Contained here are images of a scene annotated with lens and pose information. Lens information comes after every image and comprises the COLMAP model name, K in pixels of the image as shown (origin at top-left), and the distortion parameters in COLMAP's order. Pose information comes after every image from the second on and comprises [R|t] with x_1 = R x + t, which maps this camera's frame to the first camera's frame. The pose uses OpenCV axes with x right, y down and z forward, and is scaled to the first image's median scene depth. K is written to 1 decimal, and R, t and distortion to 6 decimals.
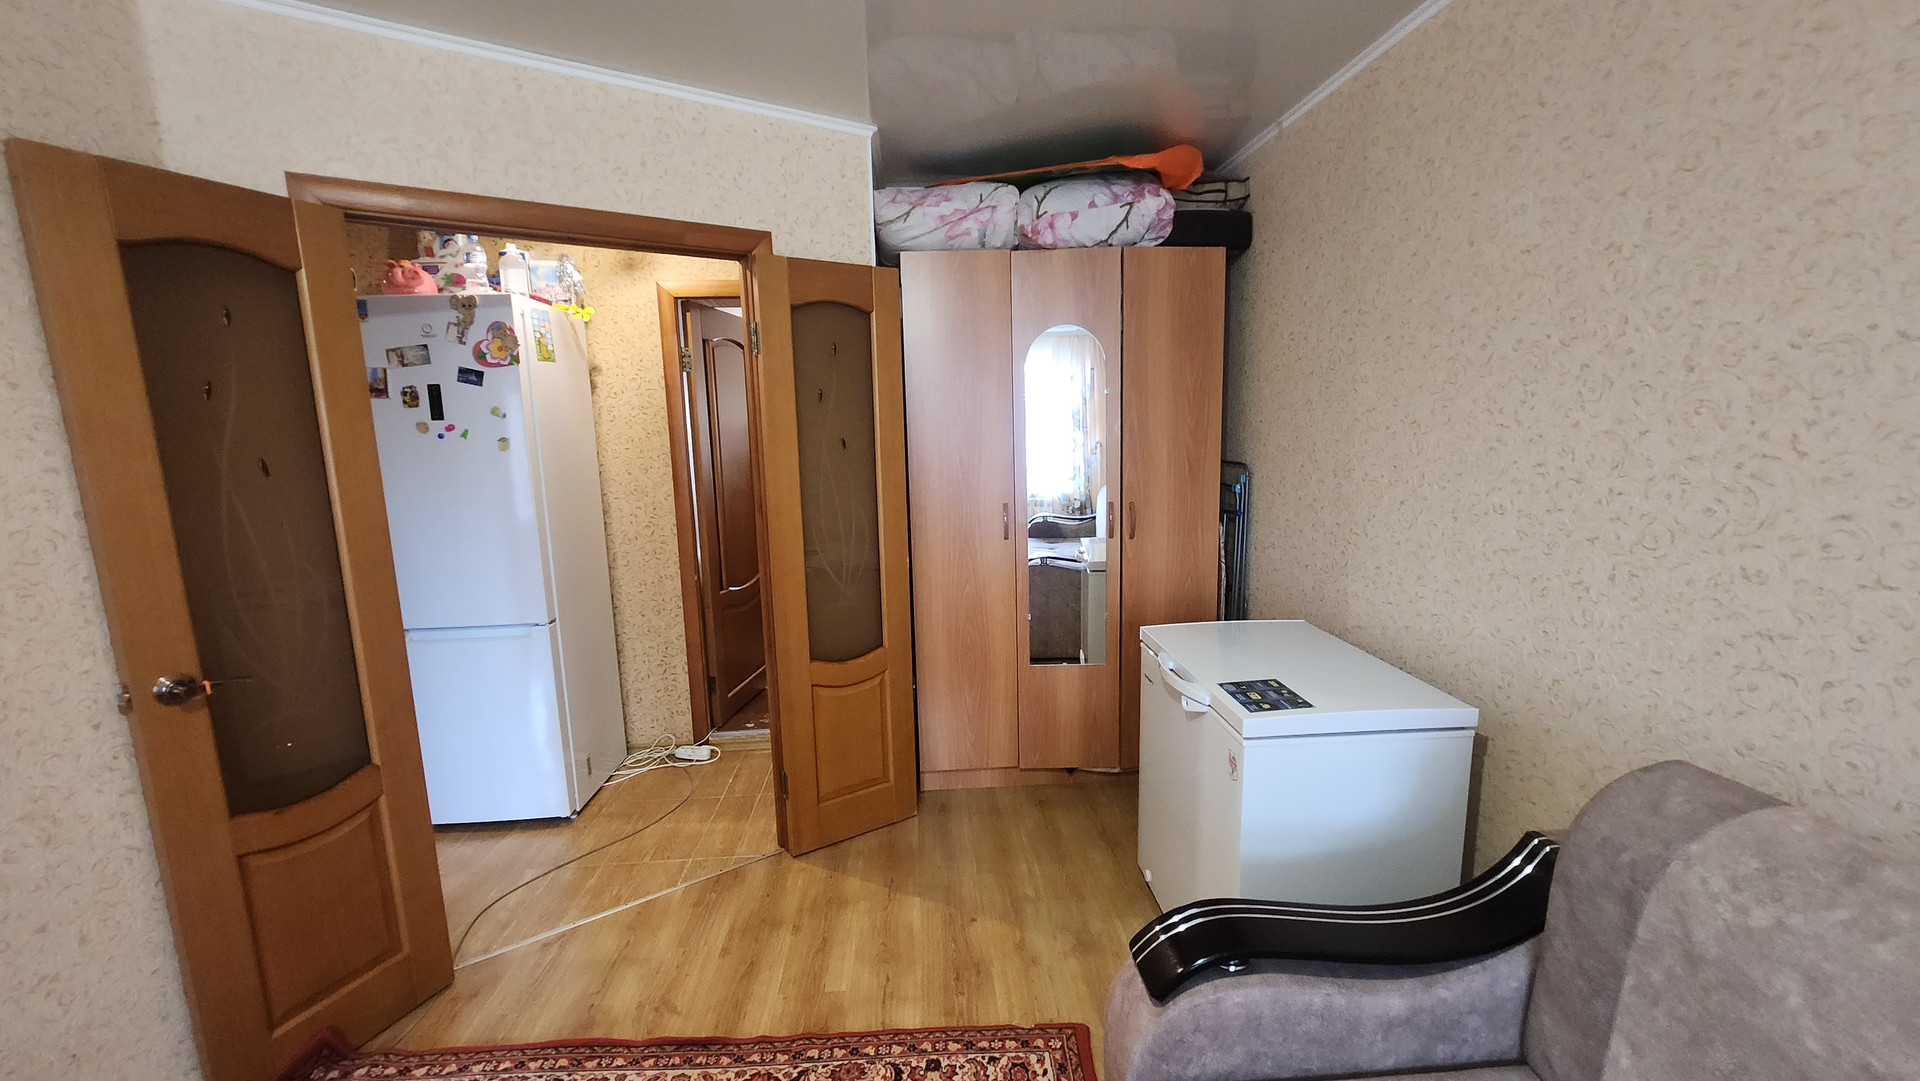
lens RADIAL K [[760.2, 0, 956.0], [0, 760.2, 545.1], [0, 0, 1]] dist [-0.002655, 0.002574]
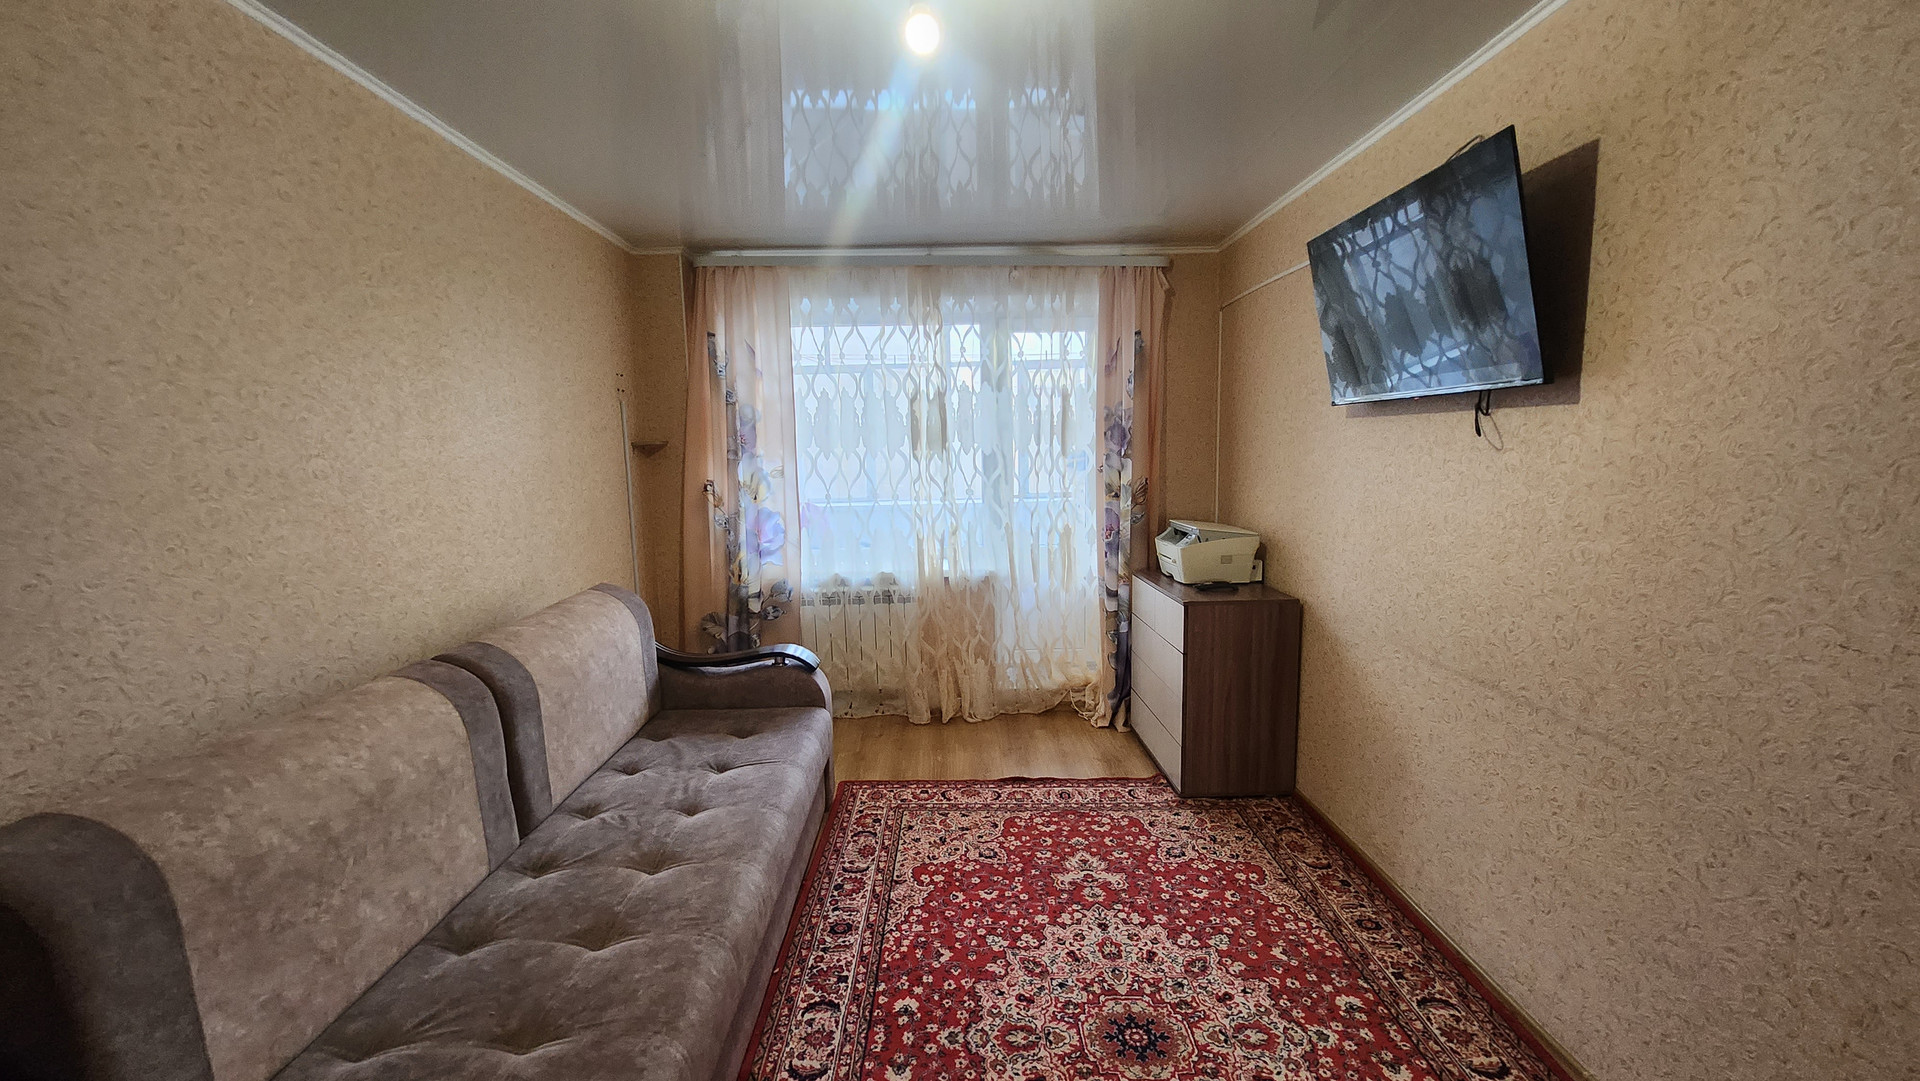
lens RADIAL K [[760.2, 0, 956.0], [0, 760.2, 545.1], [0, 0, 1]] dist [-0.002655, 0.002574]
pose [[-0.997334, 0.037931, 0.062338, -0.127578], [0.054316, 0.956372, 0.287057, -0.111957], [-0.048730, 0.289677, -0.955883, 0.763952]]
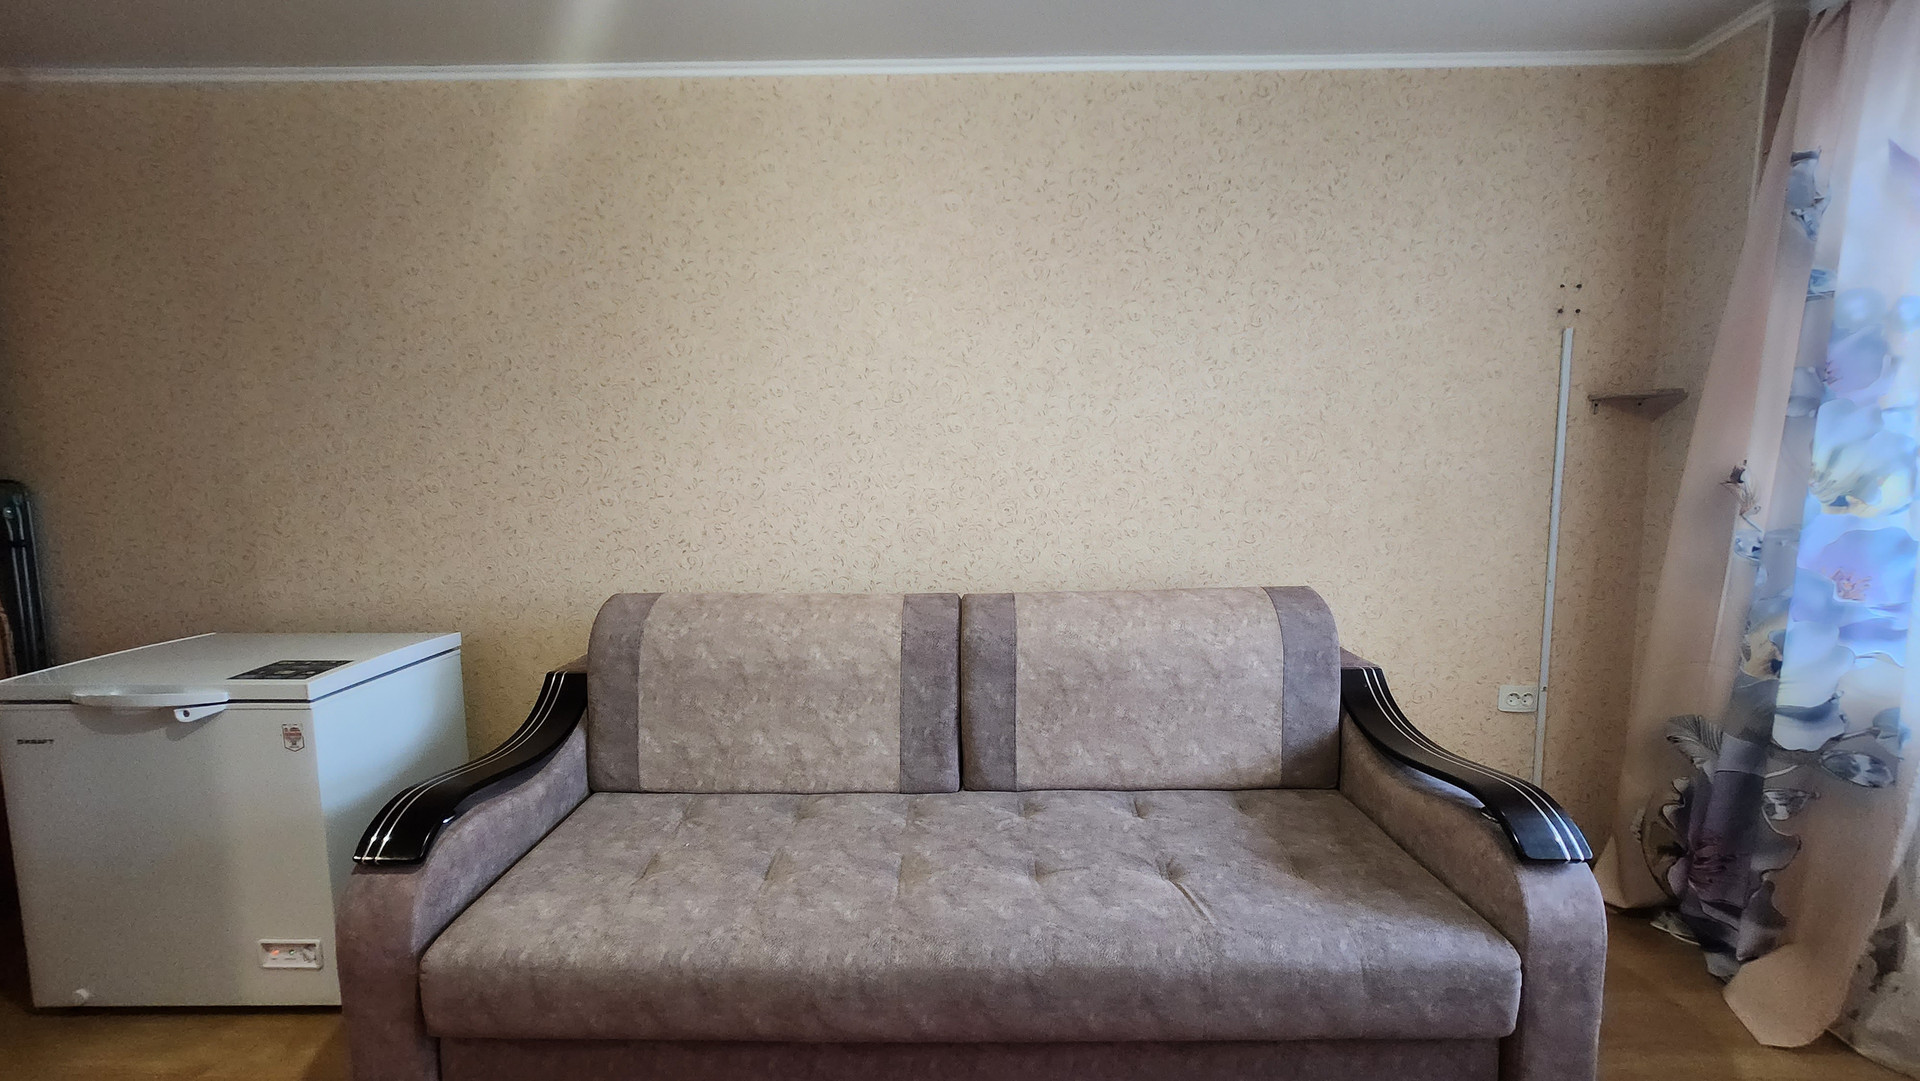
lens RADIAL K [[767.6, 0, 946.7], [0, 767.6, 538.7], [0, 0, 1]] dist [-0.003967, 0.008114]
pose [[0.085650, -0.077002, 0.993345, -0.406267], [0.167003, 0.984013, 0.061879, 0.076867], [-0.982229, 0.160592, 0.097140, -0.010272]]
